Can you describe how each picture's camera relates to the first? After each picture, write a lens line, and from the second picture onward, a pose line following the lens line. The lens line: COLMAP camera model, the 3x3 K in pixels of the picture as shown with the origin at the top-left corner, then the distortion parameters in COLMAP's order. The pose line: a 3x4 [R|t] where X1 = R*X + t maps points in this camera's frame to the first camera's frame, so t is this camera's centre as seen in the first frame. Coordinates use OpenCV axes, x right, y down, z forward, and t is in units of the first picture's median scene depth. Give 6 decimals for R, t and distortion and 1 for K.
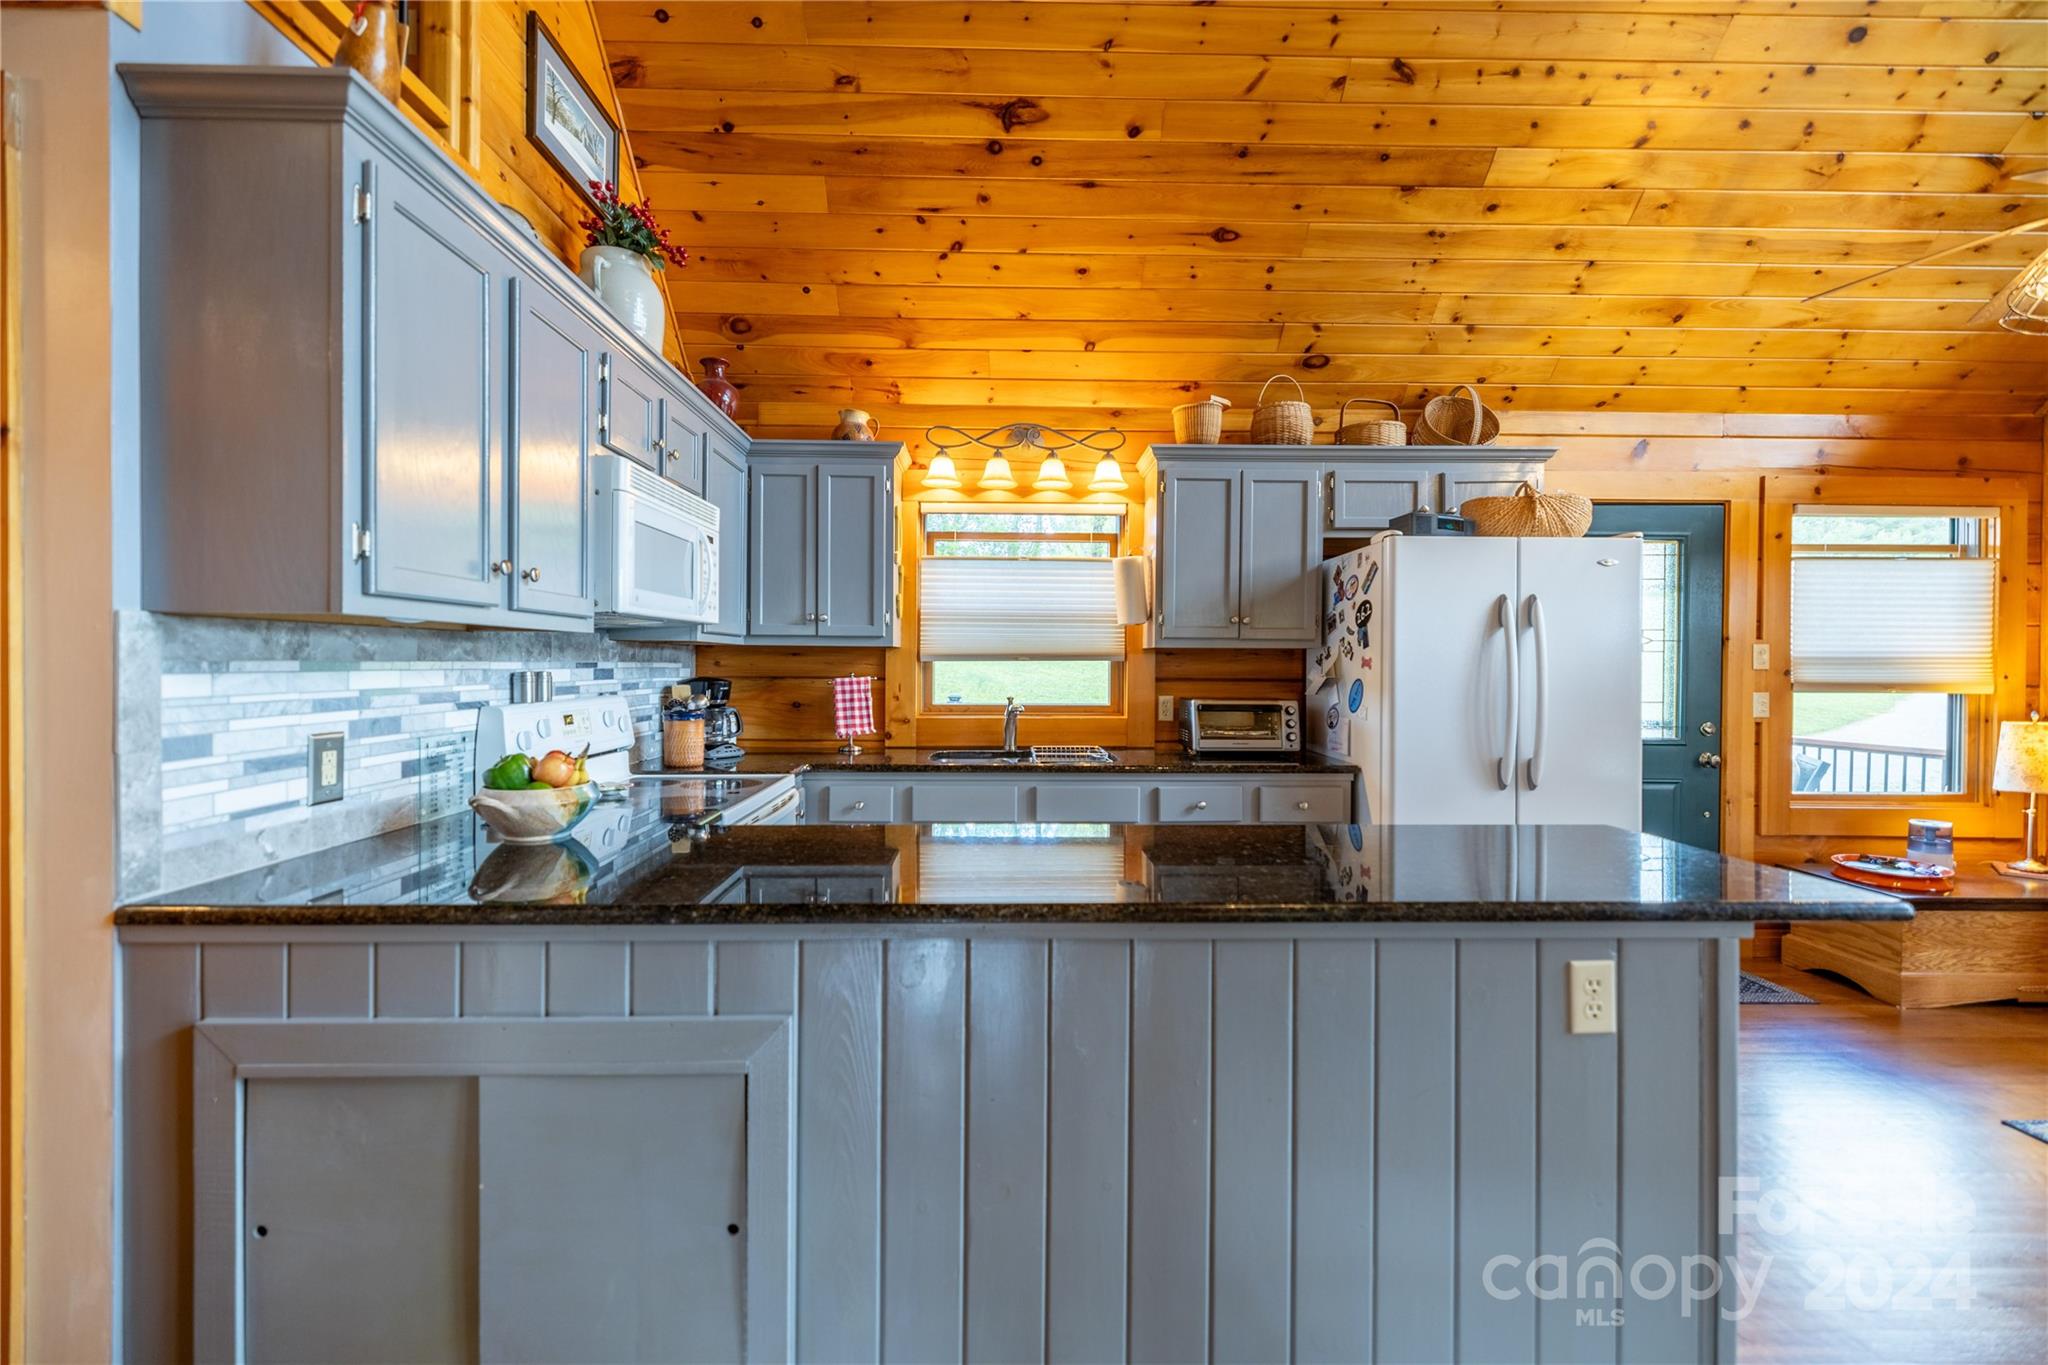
lens RADIAL K [[856.3, 0, 1012.1], [0, 856.3, 670.8], [0, 0, 1]] dist [0.003602, -0.000335]
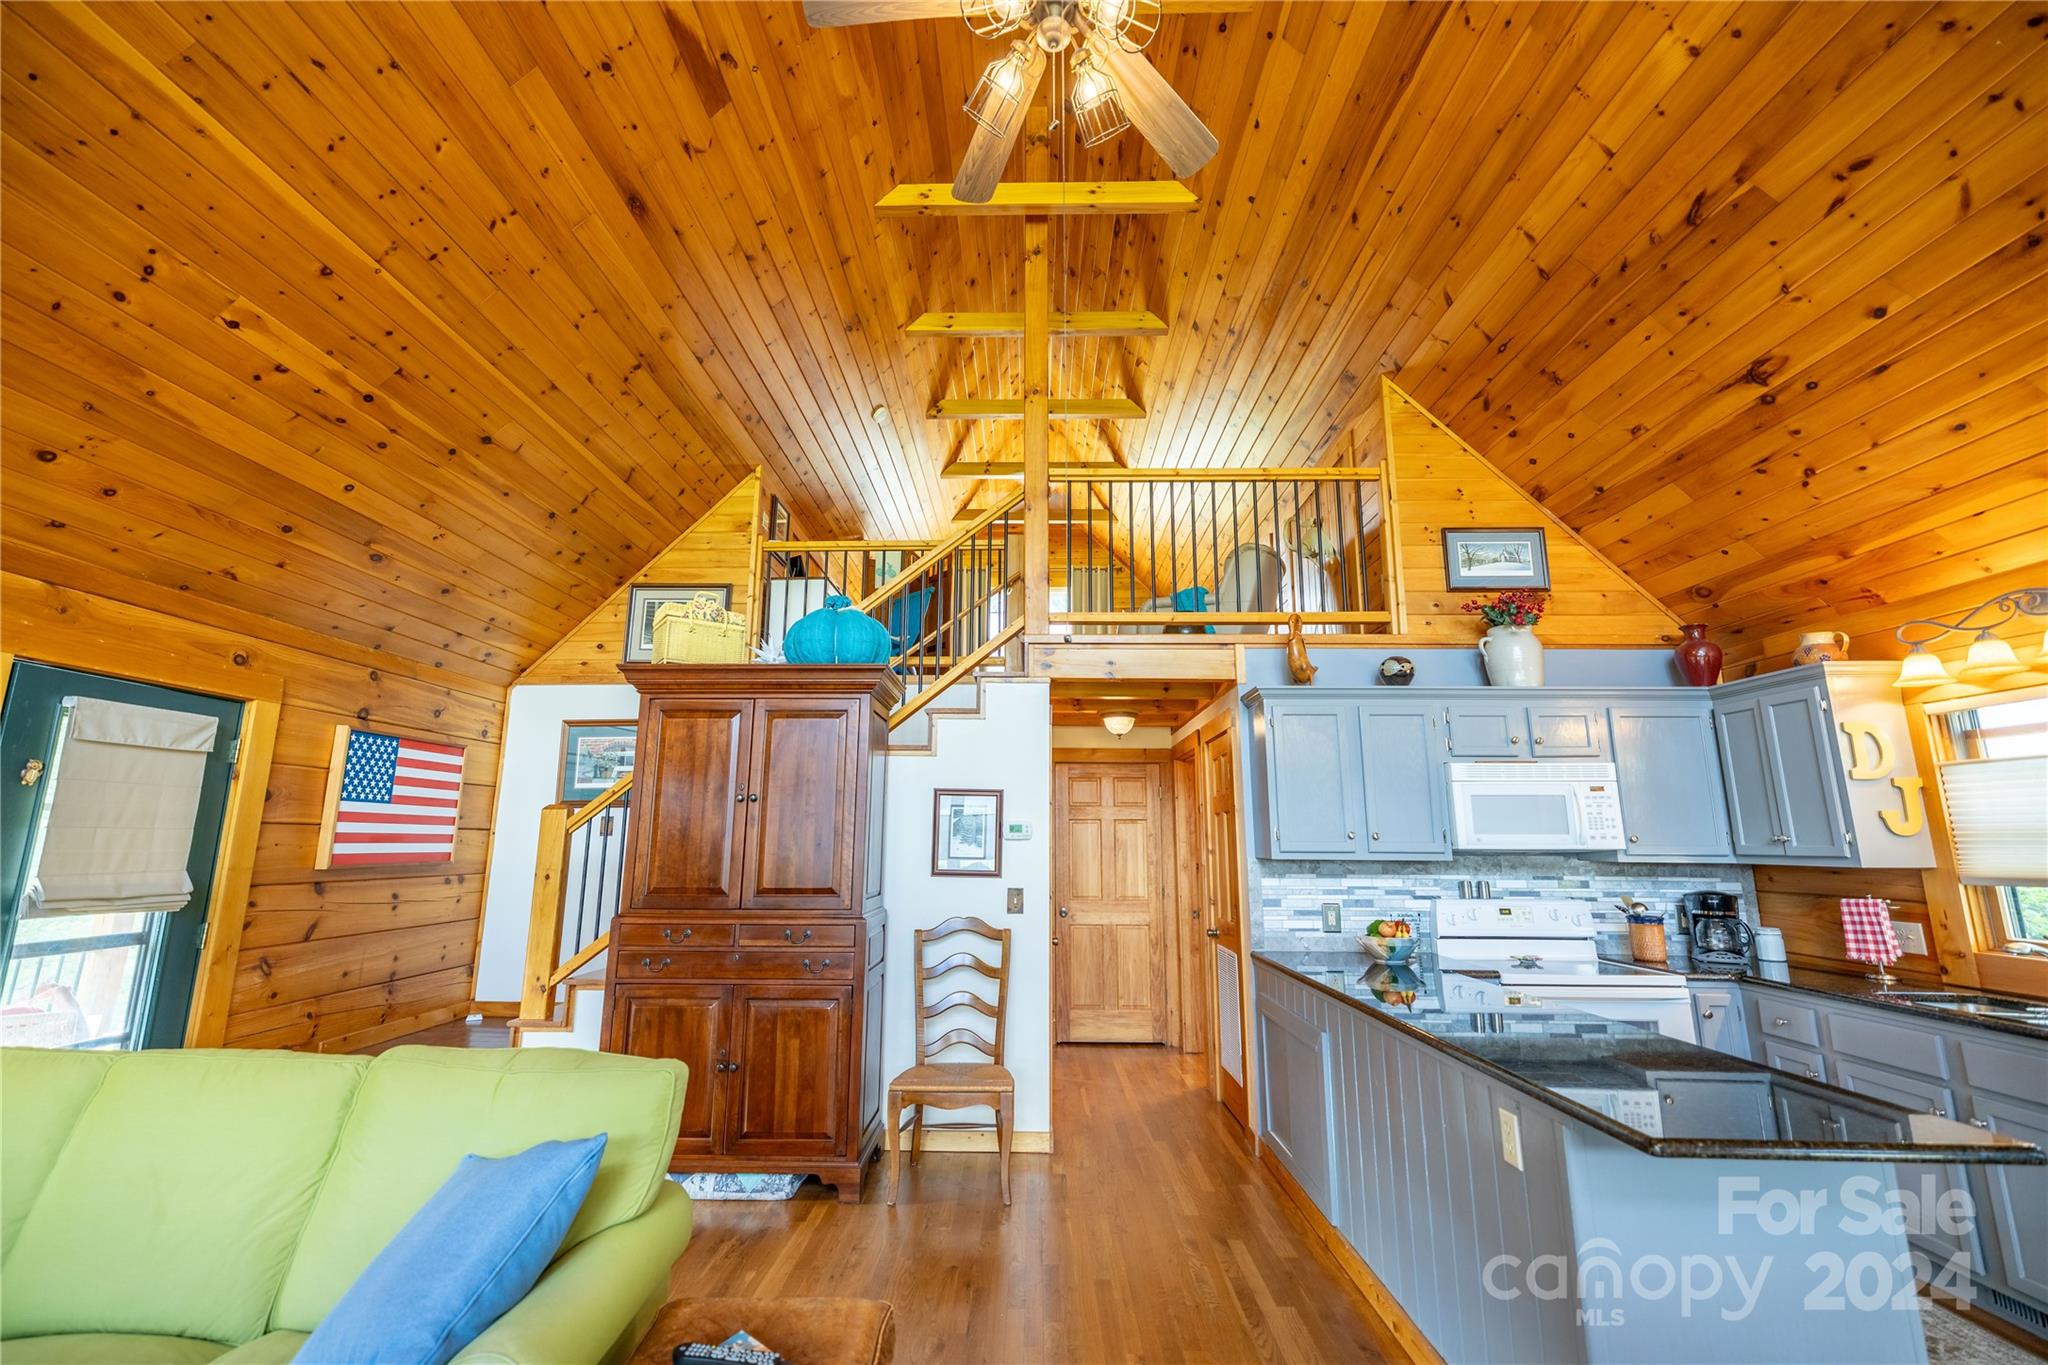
lens RADIAL K [[856.3, 0, 1011.8], [0, 856.3, 672.5], [0, 0, 1]] dist [0.003602, -0.000335]
pose [[-0.039948, -0.202536, -0.978460, 0.991246], [-0.015916, 0.979246, -0.202049, -0.036840], [0.999075, 0.007501, -0.042343, 0.091392]]
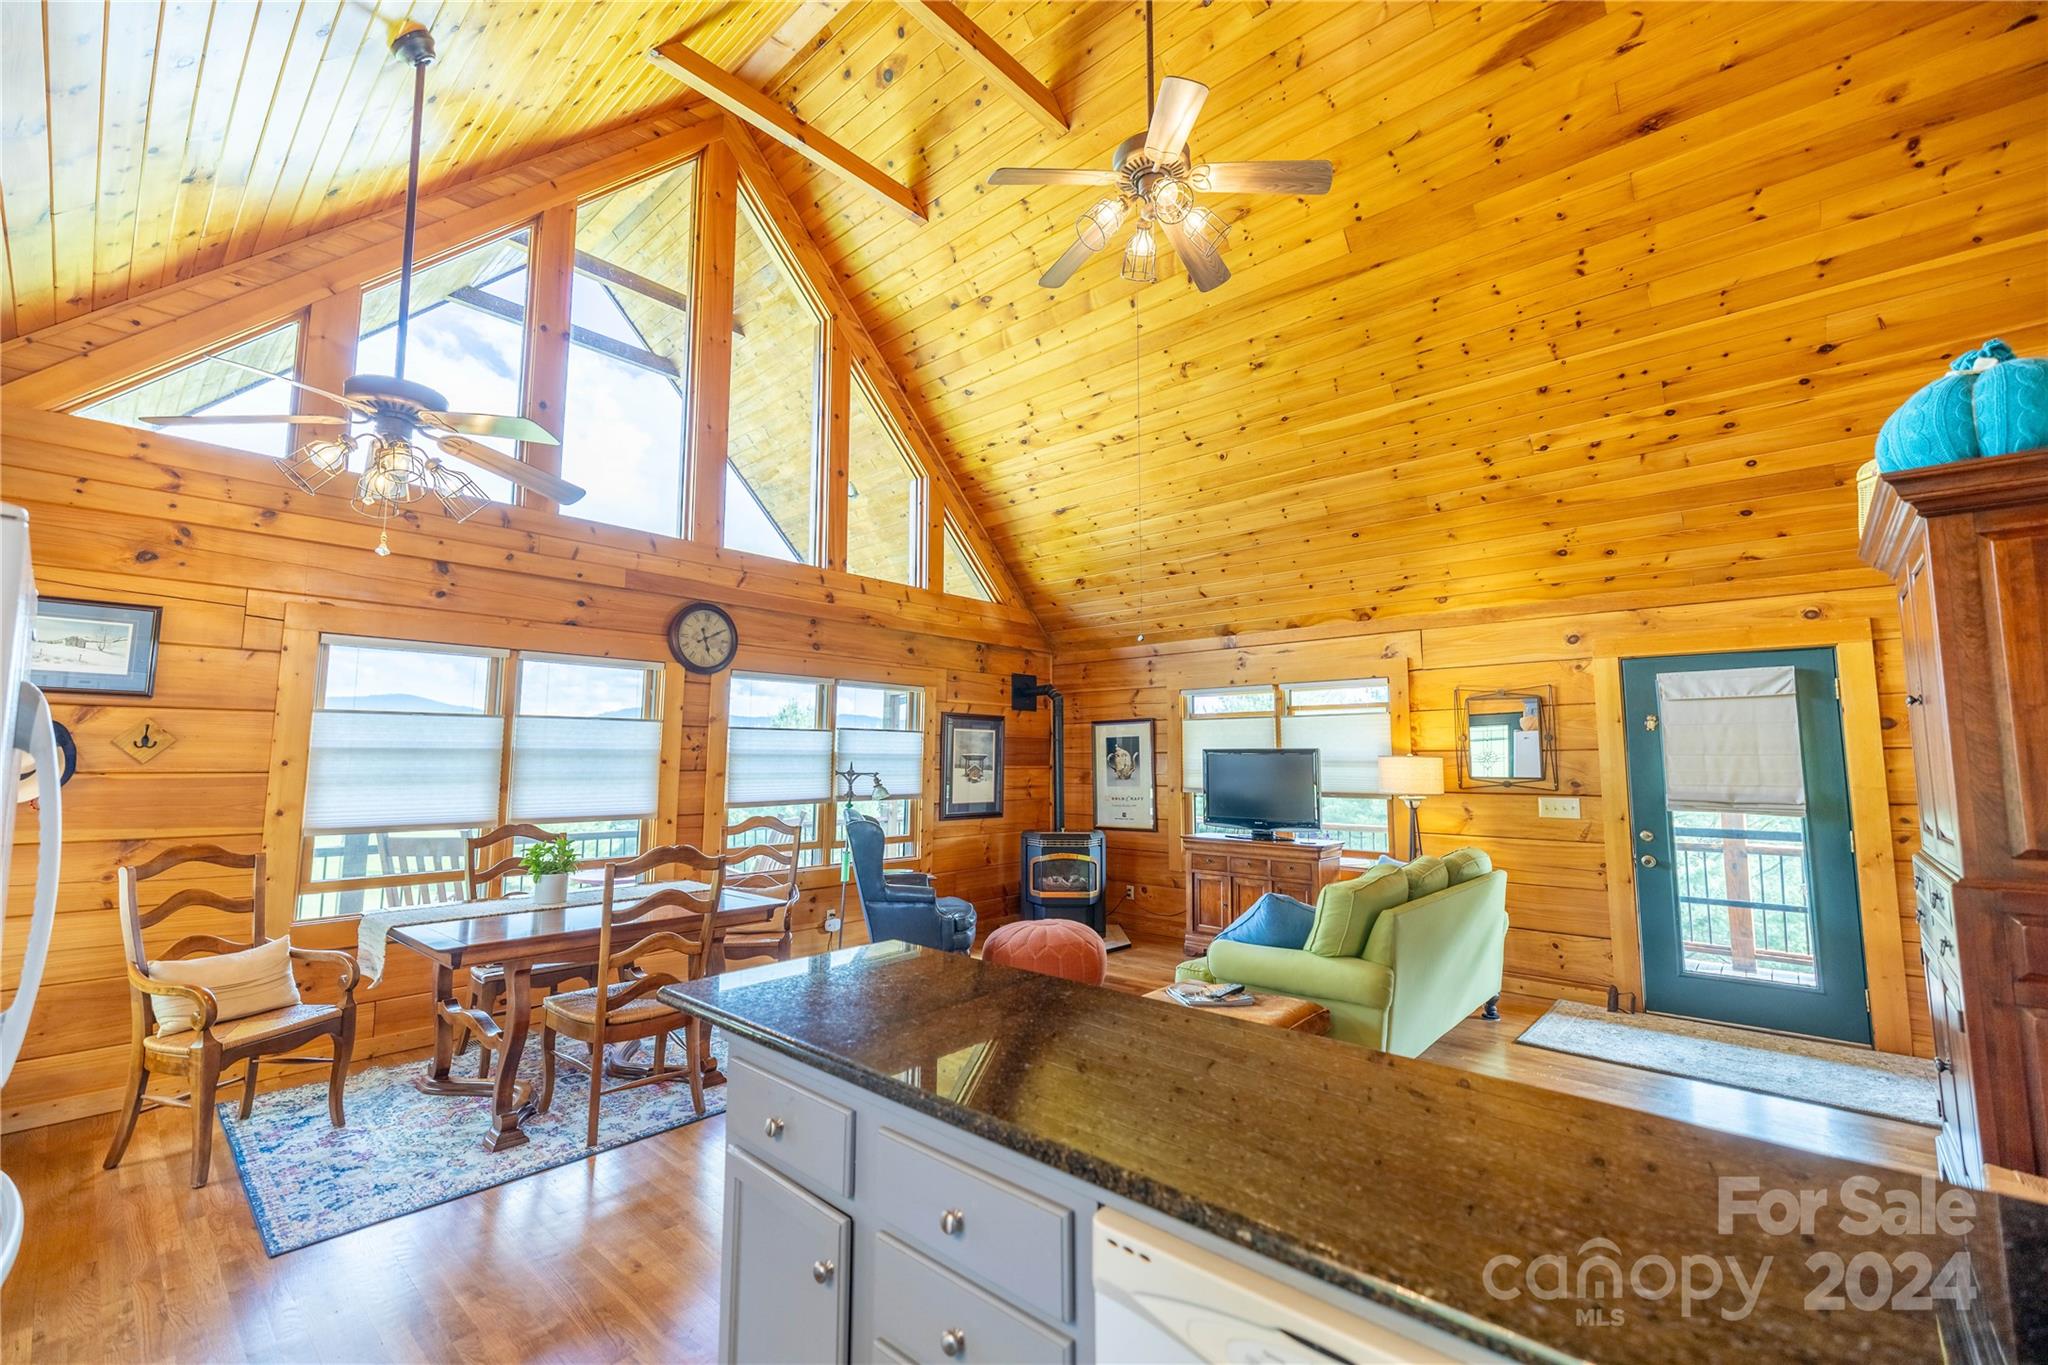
lens RADIAL K [[856.3, 0, 1015.8], [0, 856.3, 672.3], [0, 0, 1]] dist [0.003602, -0.000335]
pose [[-0.728458, 0.060323, 0.682430, -0.157631], [-0.002534, 0.995872, -0.090734, -0.049534], [-0.685086, -0.067825, -0.725298, 0.922546]]
